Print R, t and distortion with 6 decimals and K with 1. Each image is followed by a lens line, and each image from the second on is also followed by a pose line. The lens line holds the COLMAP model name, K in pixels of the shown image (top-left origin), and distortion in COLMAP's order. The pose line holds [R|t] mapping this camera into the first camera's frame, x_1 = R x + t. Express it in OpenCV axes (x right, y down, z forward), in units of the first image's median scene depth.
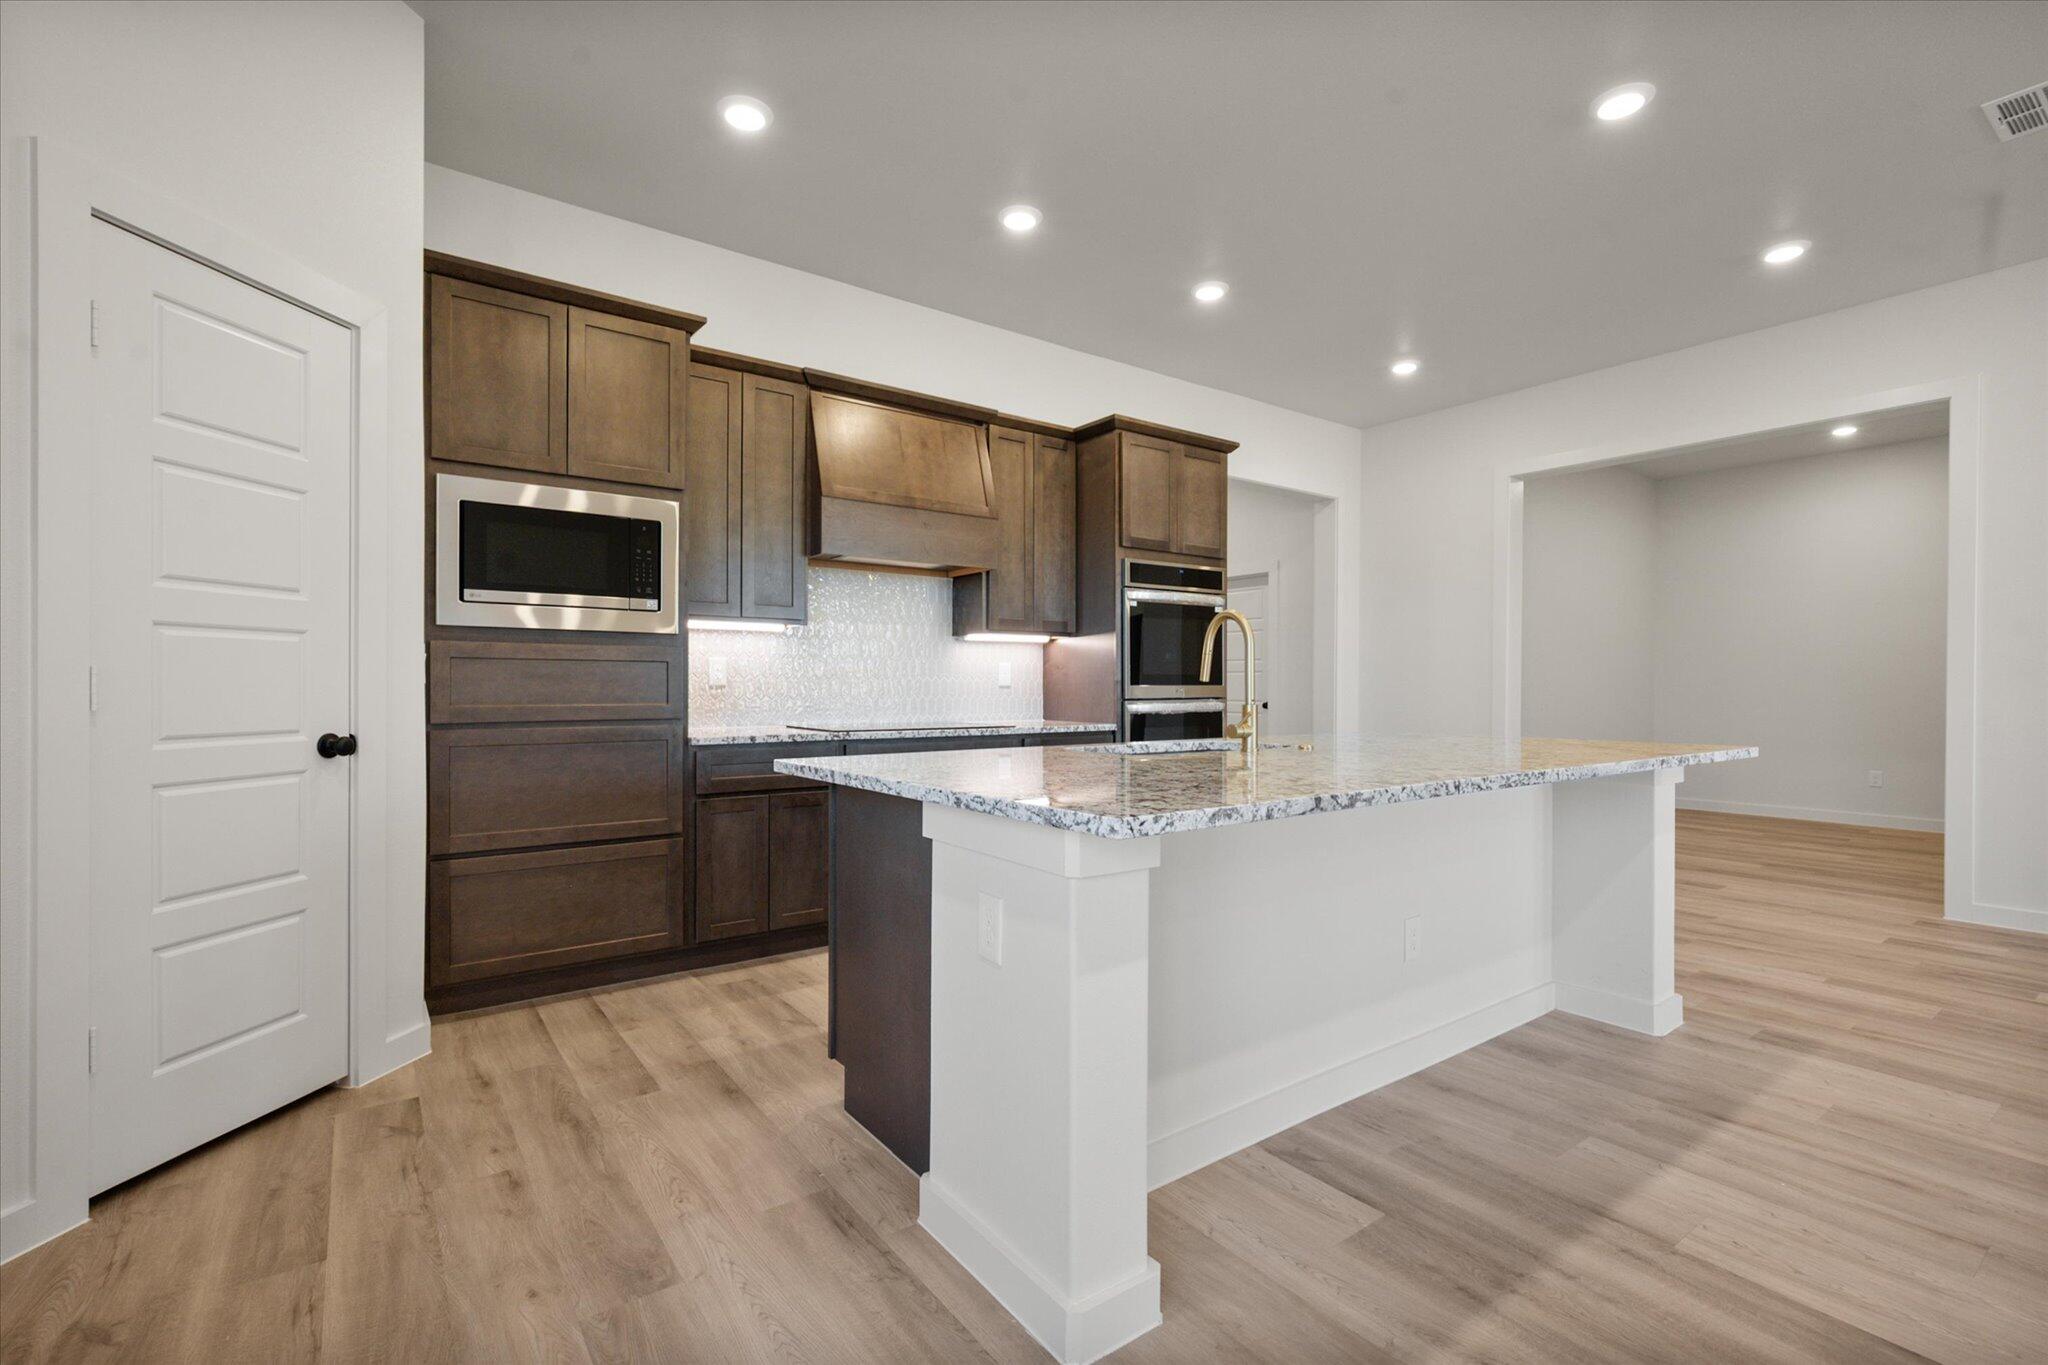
lens RADIAL K [[900.0, 0, 1038.3], [0, 900.0, 688.6], [0, 0, 1]] dist [0.004179, 0.000530]
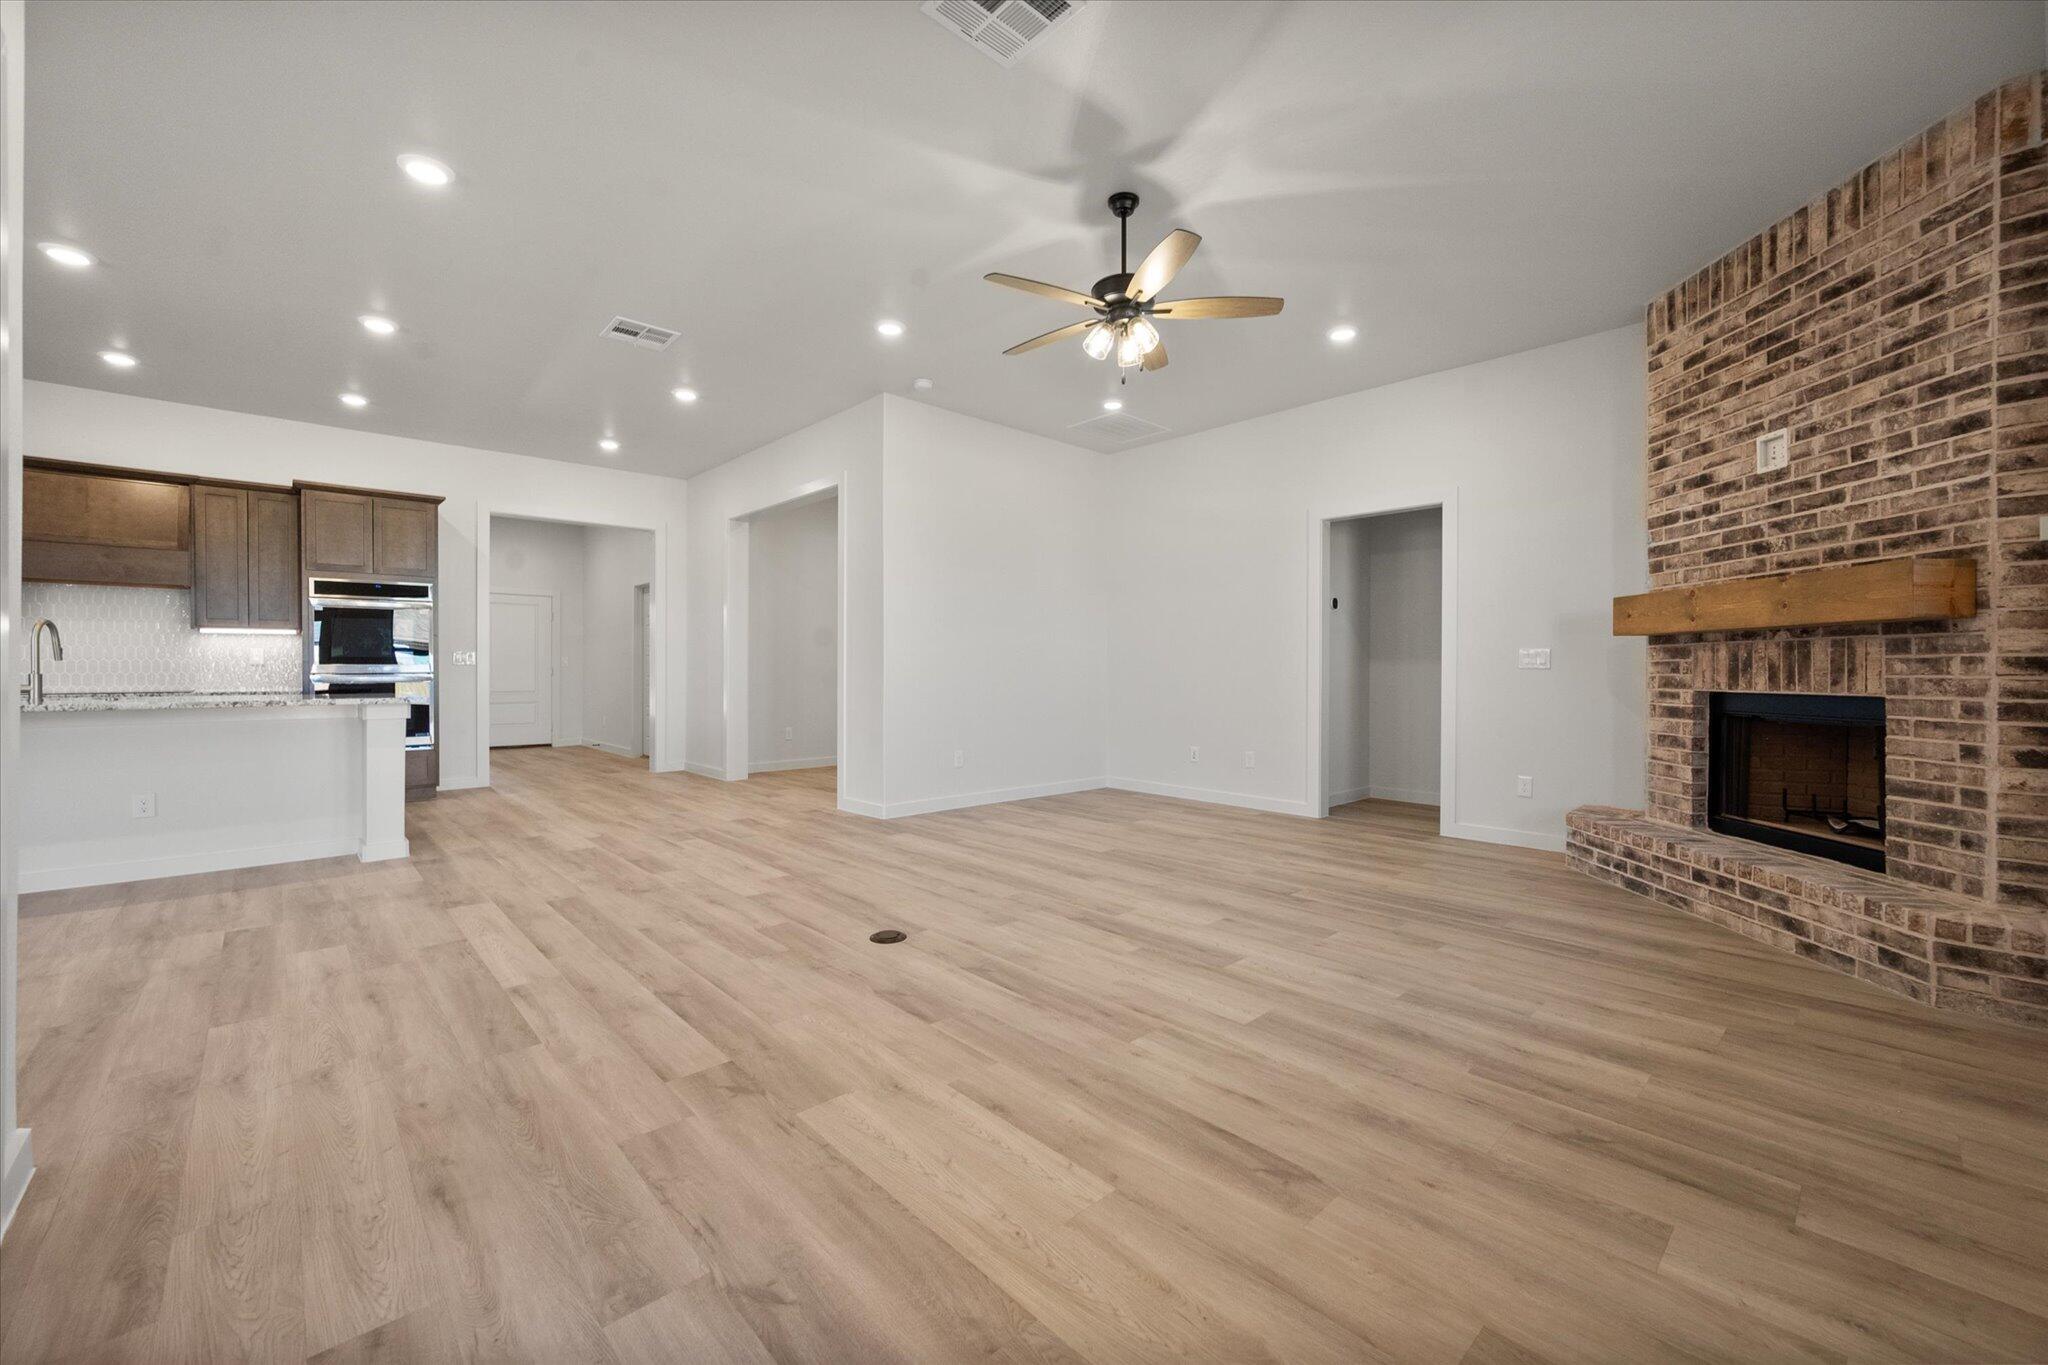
lens RADIAL K [[808.4, 0, 1028.2], [0, 808.4, 685.2], [0, 0, 1]] dist [-0.000782, -0.000495]
pose [[0.993025, -0.004838, 0.117806, 1.570457], [0.002836, 0.999849, 0.017151, 0.014945], [-0.117872, -0.016697, 0.992888, -0.637107]]
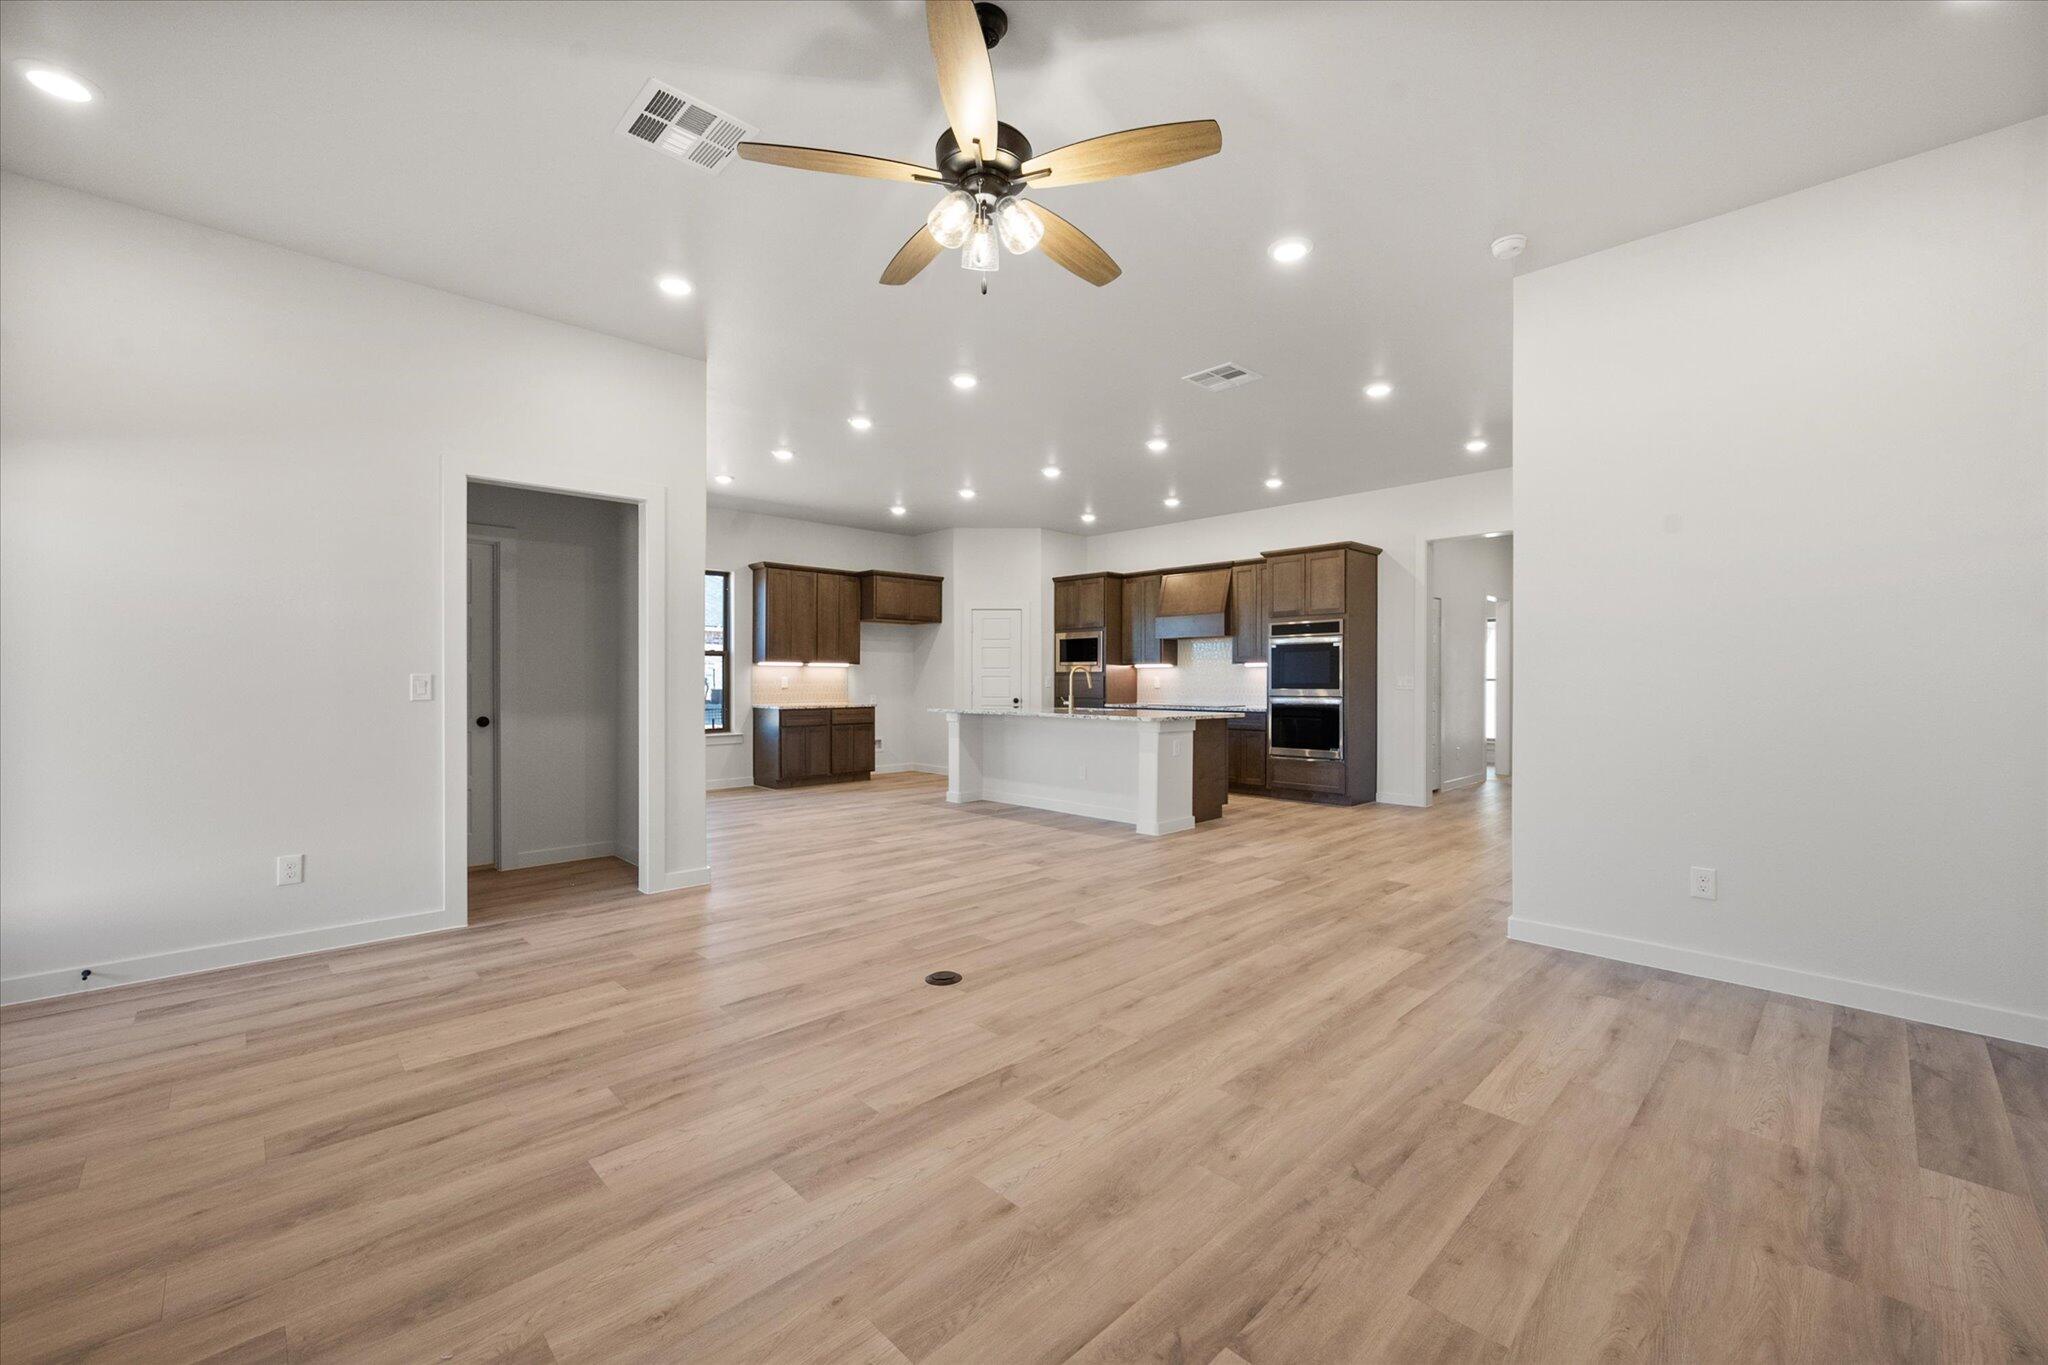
lens RADIAL K [[832.1, 0, 1041.4], [0, 832.1, 689.2], [0, 0, 1]] dist [-0.001715, -0.000624]
pose [[0.145992, 0.008635, -0.989248, 2.560511], [-0.004034, 0.999959, 0.008133, -0.021452], [0.989278, 0.002803, 0.146021, 0.360496]]
